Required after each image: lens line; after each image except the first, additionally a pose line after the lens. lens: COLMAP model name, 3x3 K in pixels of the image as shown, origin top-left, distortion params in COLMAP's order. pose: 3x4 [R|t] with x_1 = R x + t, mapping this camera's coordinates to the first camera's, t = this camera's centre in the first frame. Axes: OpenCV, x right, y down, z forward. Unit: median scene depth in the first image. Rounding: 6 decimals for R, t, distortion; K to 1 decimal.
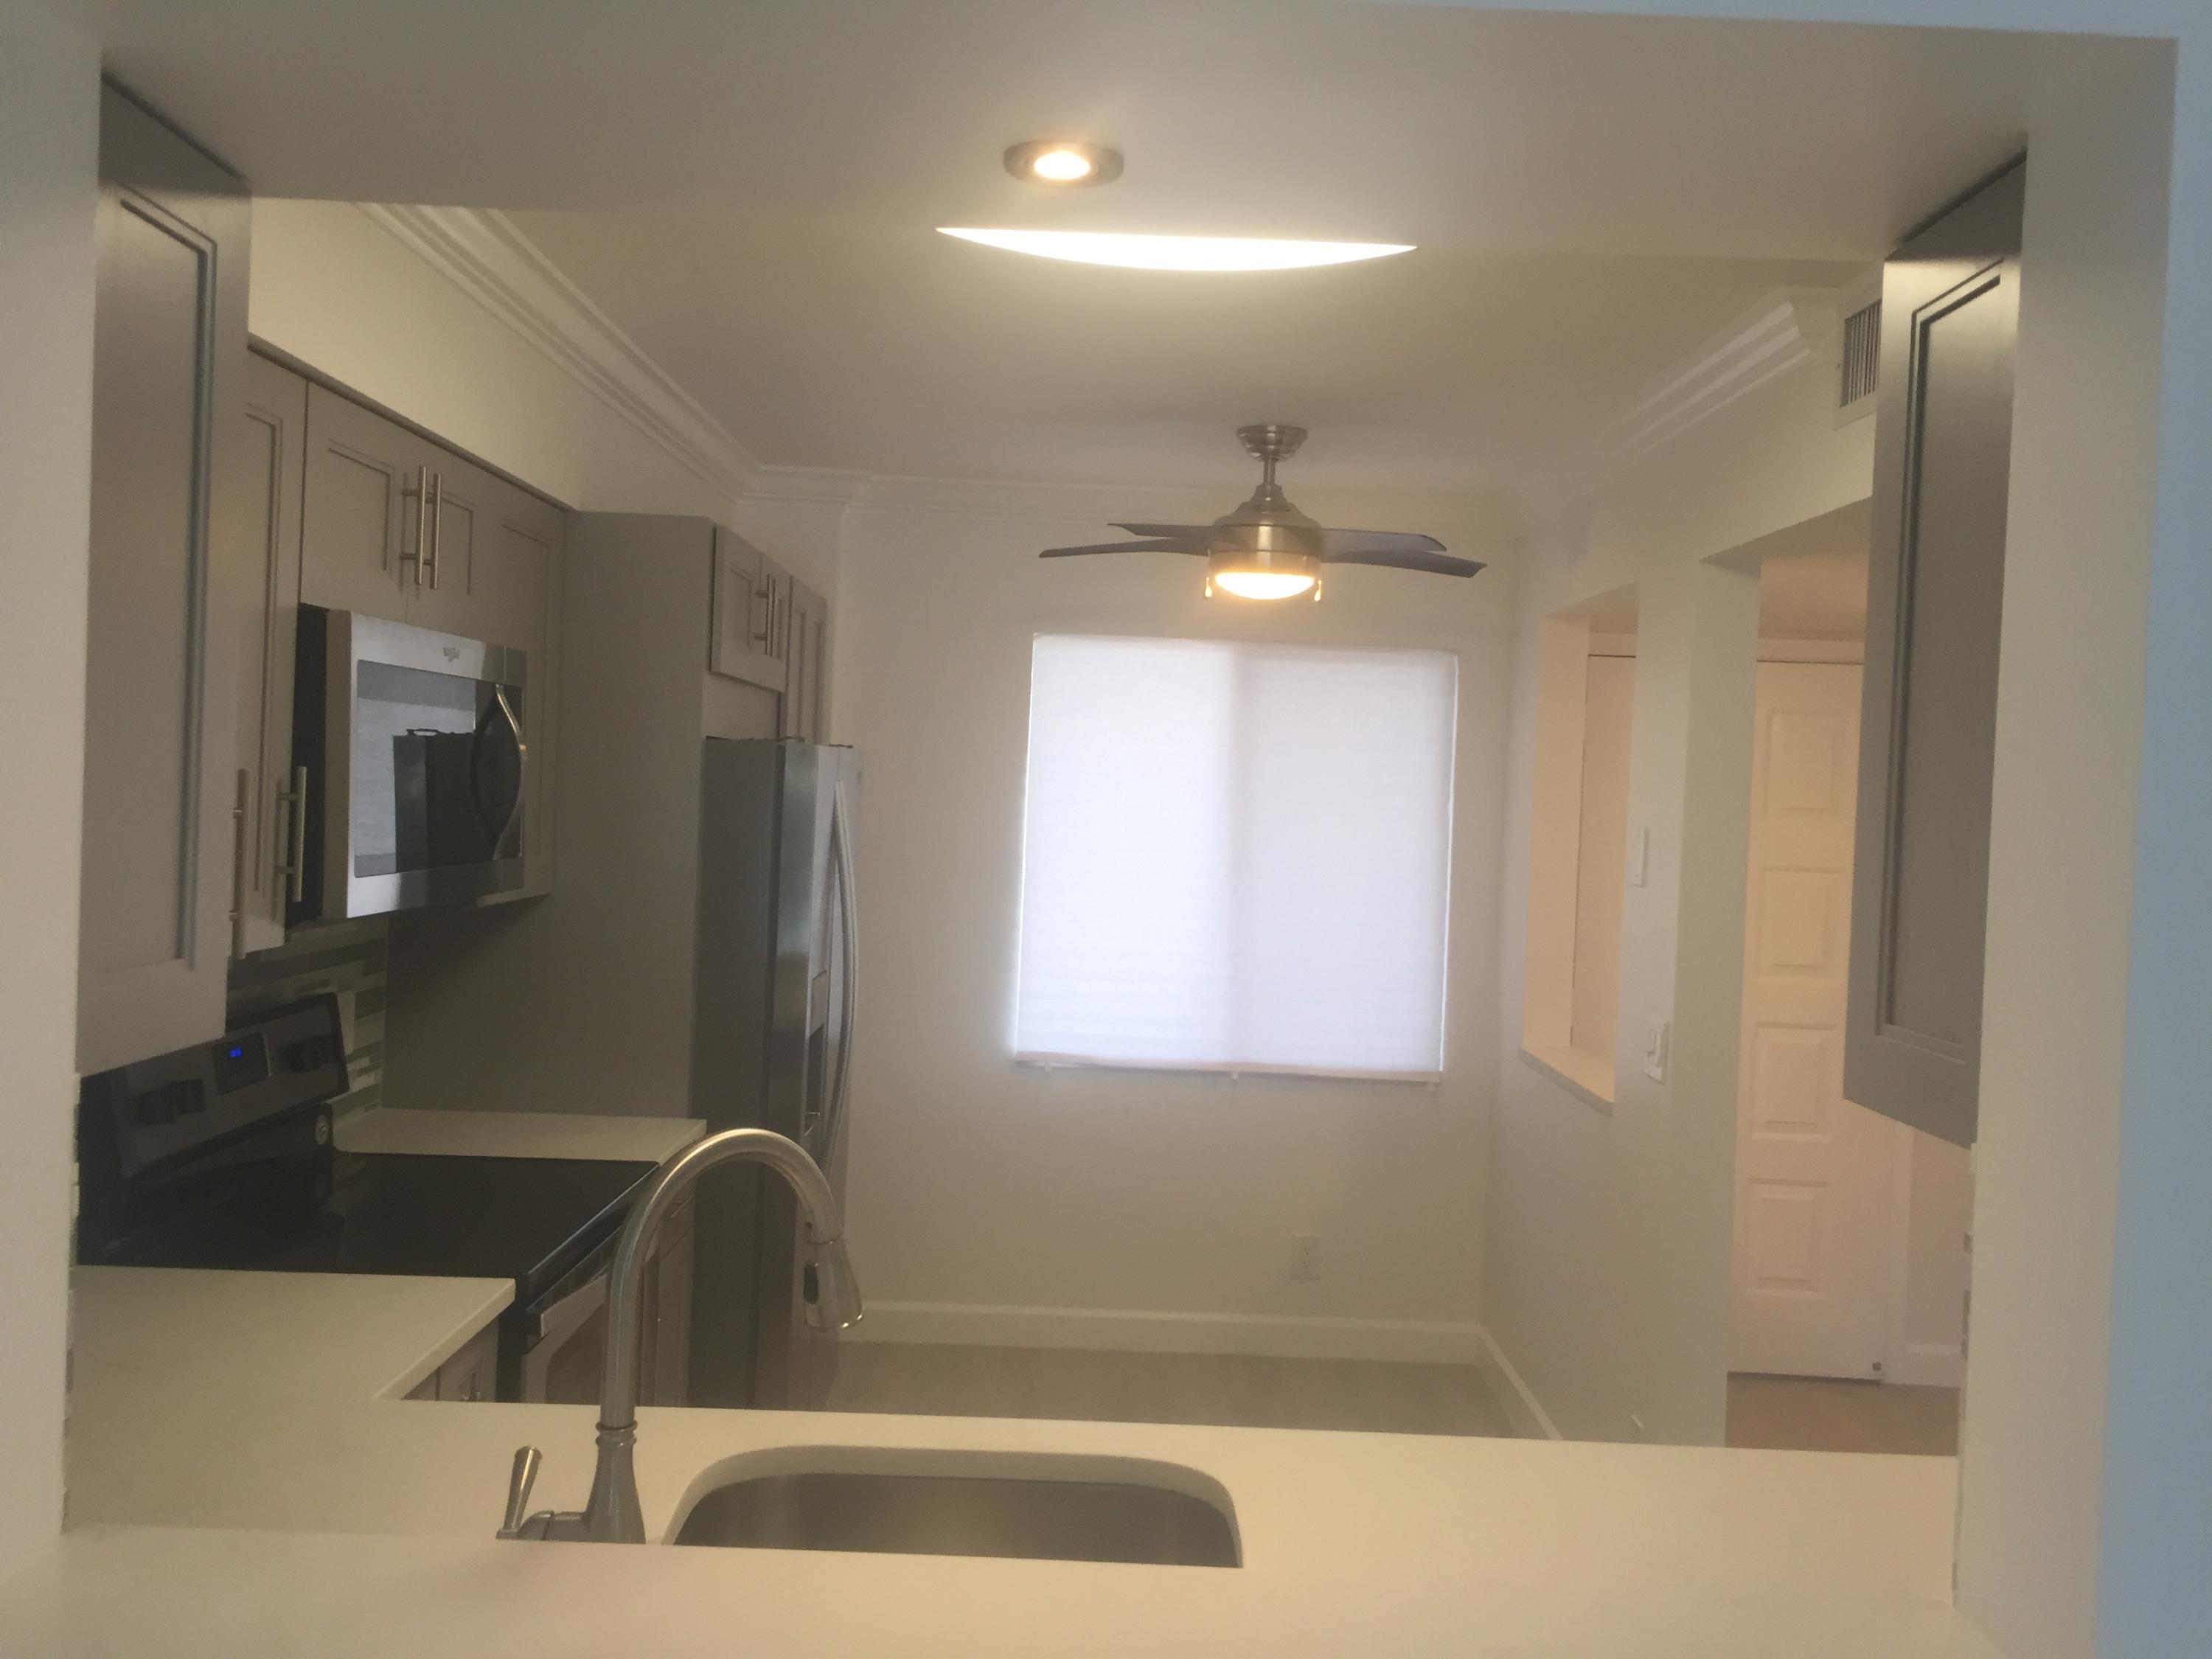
lens RADIAL K [[1895.3, 0, 1102.9], [0, 1895.3, 822.4], [0, 0, 1]] dist [0.063206, -0.075377]
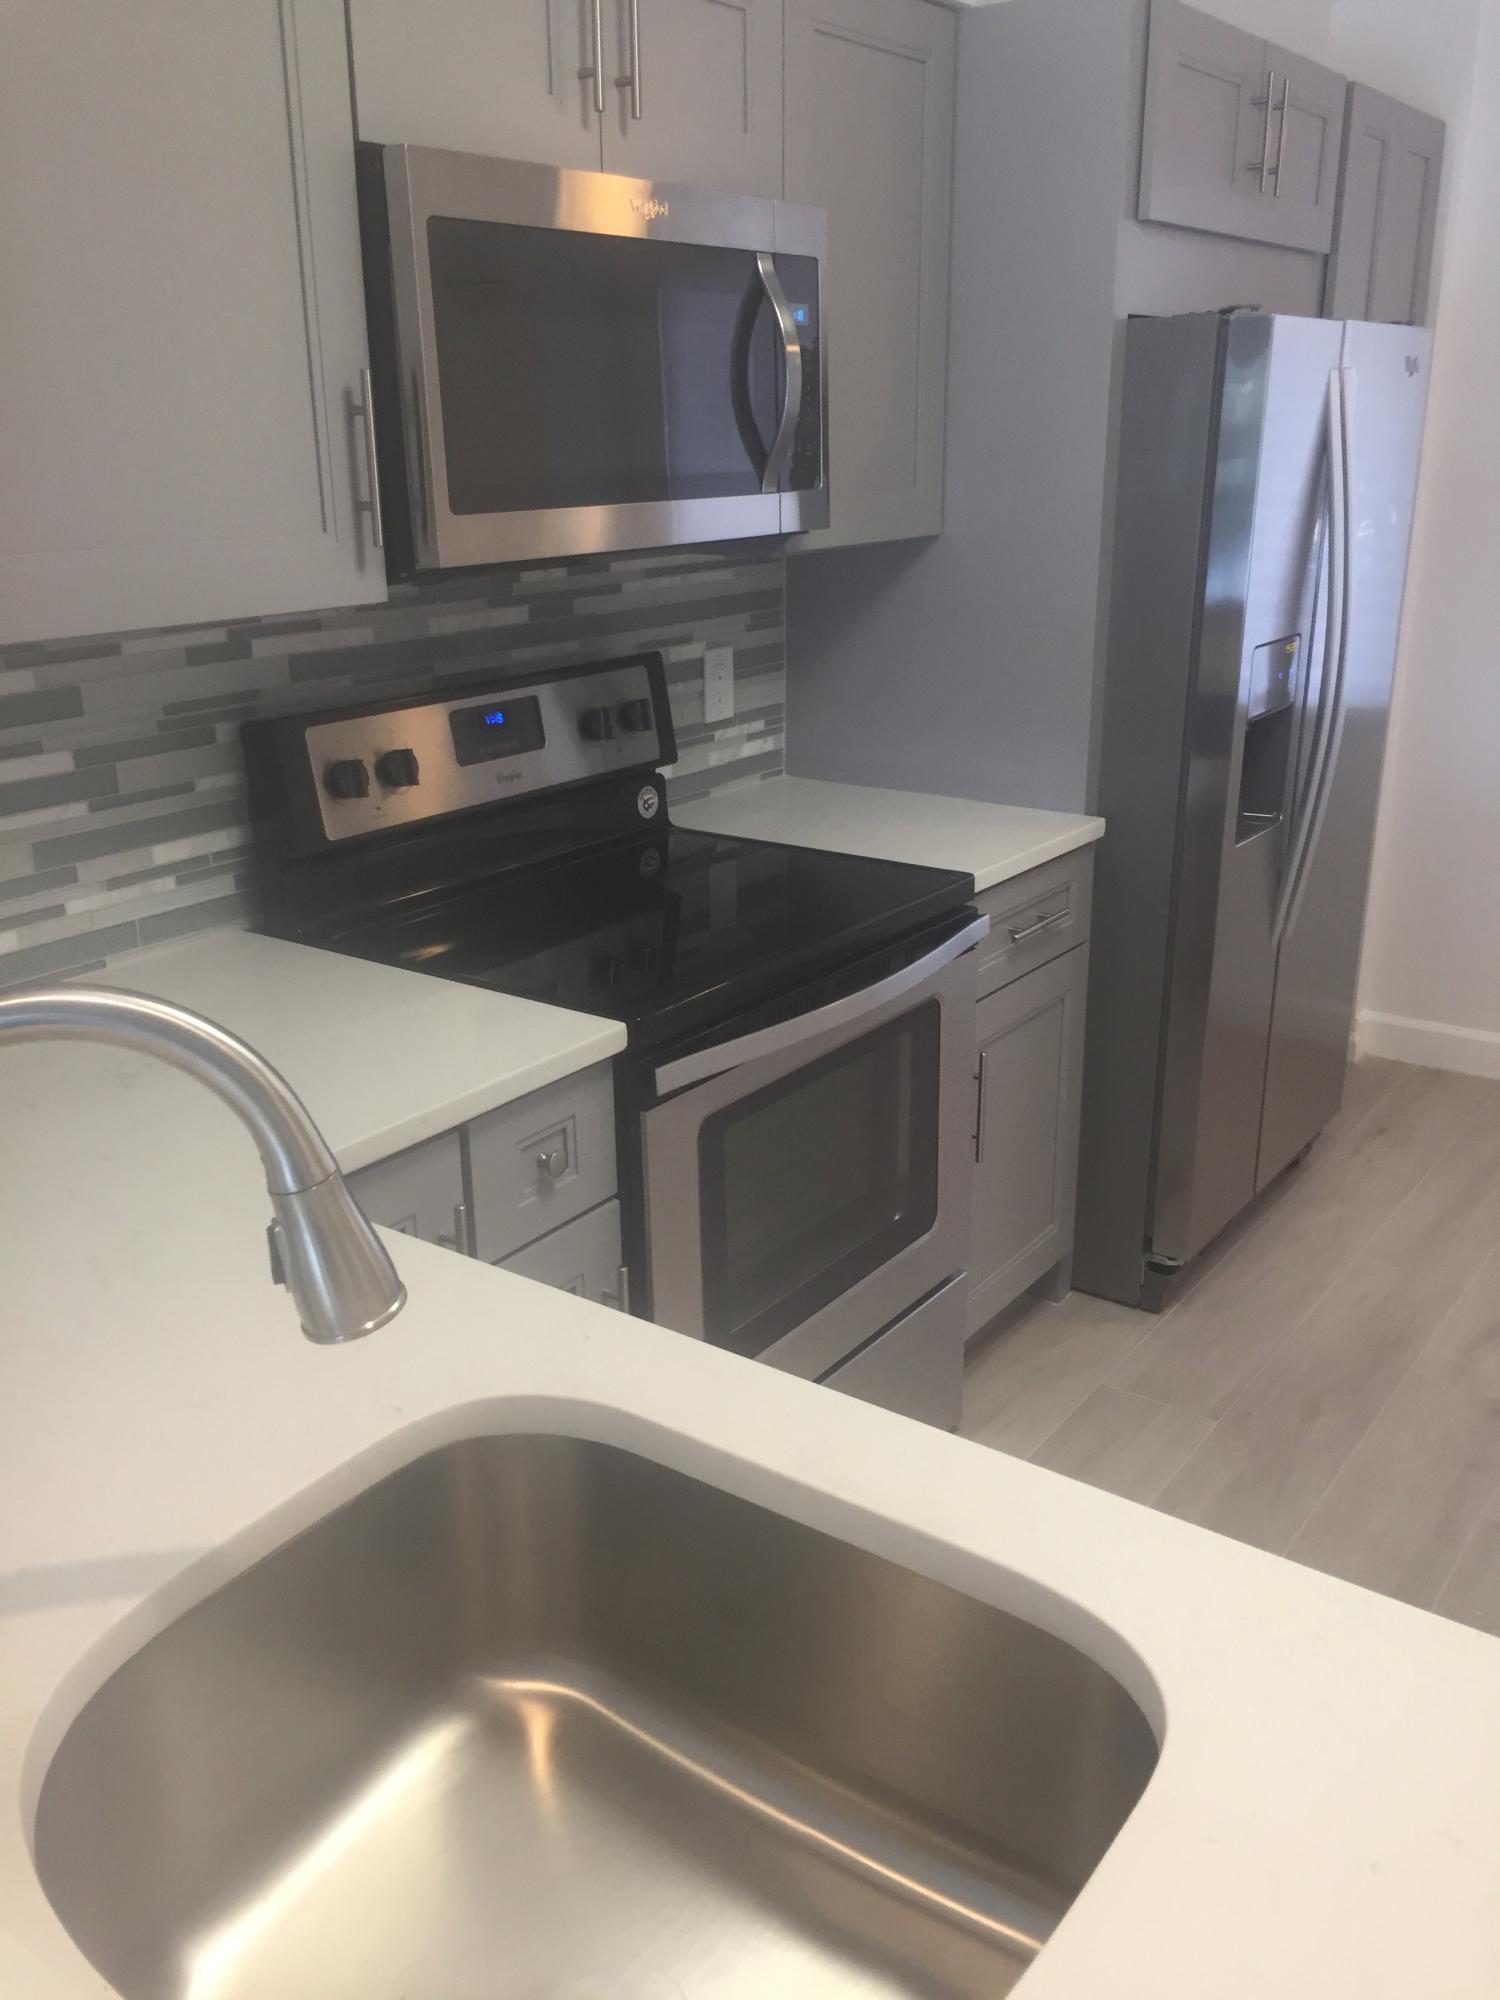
lens RADIAL K [[1713.6, 0, 753.5], [0, 1713.6, 1007.5], [0, 0, 1]] dist [0.063206, -0.075377]
pose [[0.807421, 0.144306, -0.572055, 0.107624], [0.033174, 0.956986, 0.288231, 0.015669], [0.589042, -0.251701, 0.767903, 0.319069]]
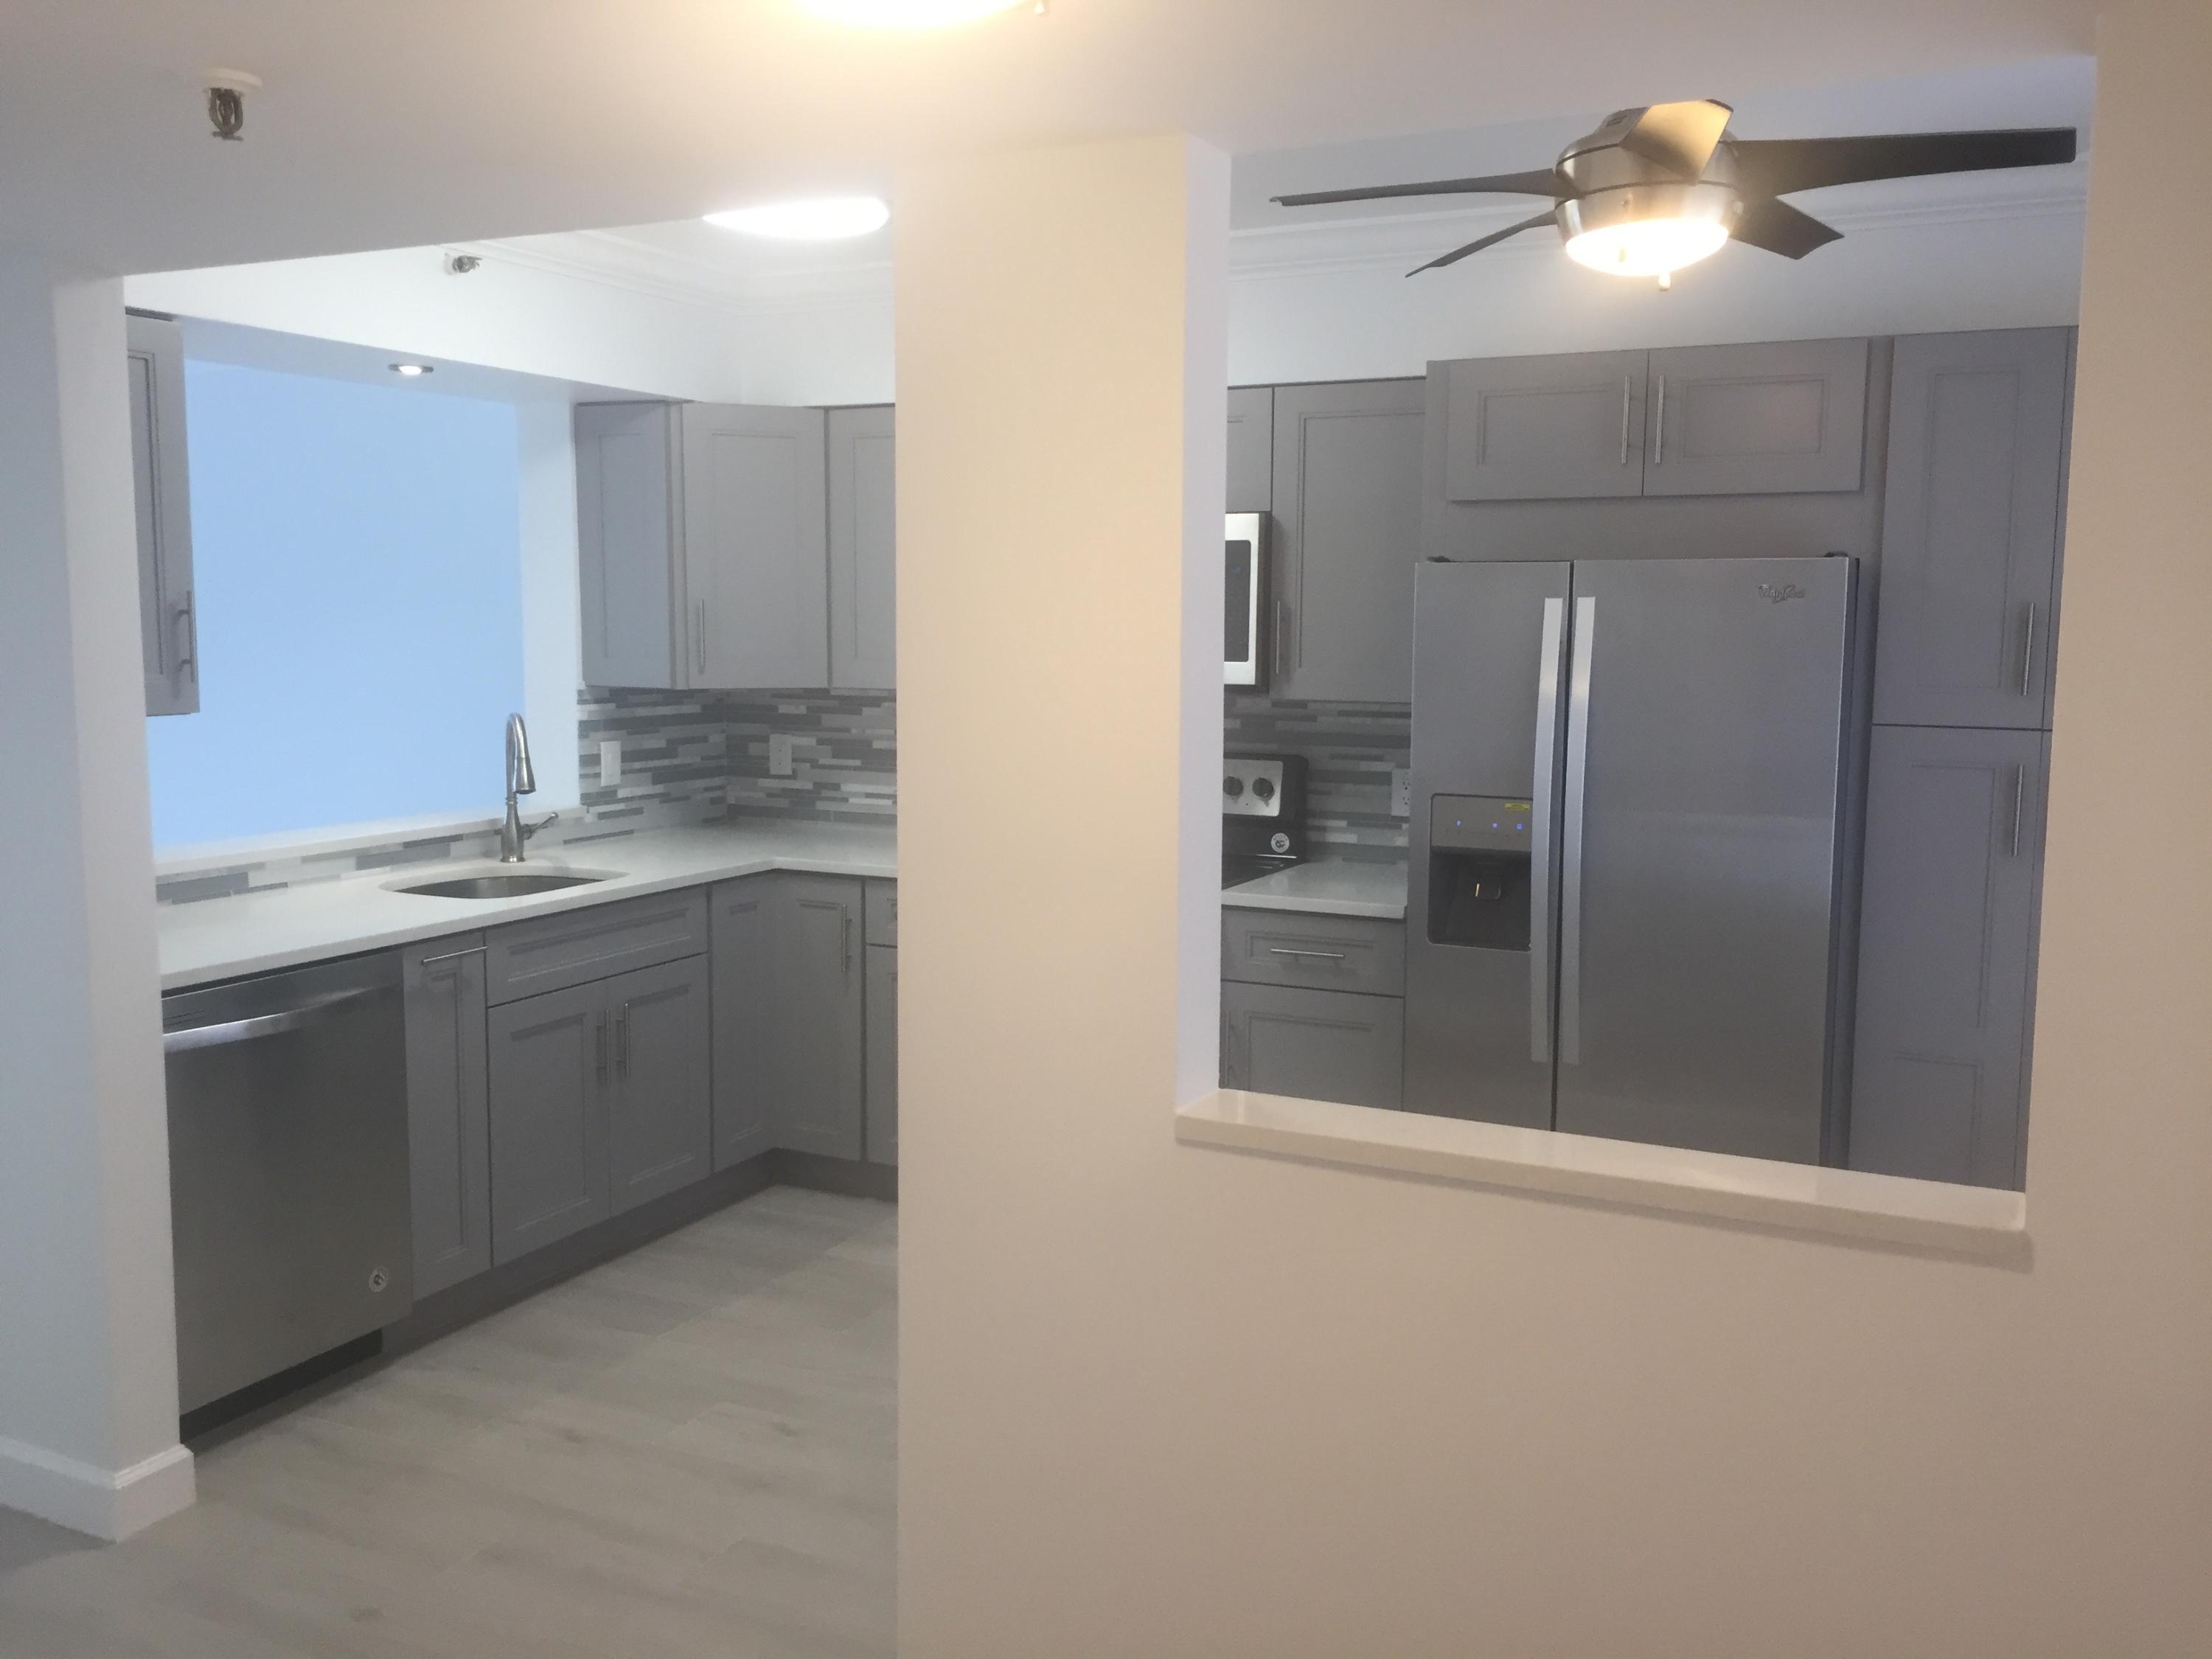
lens RADIAL K [[1895.3, 0, 1106.0], [0, 1895.3, 829.2], [0, 0, 1]] dist [0.063206, -0.075377]
pose [[-0.439258, 0.055933, -0.896618, 0.888631], [-0.042541, 0.995645, 0.082952, 0.026174], [0.897353, 0.074581, -0.434965, 1.341761]]
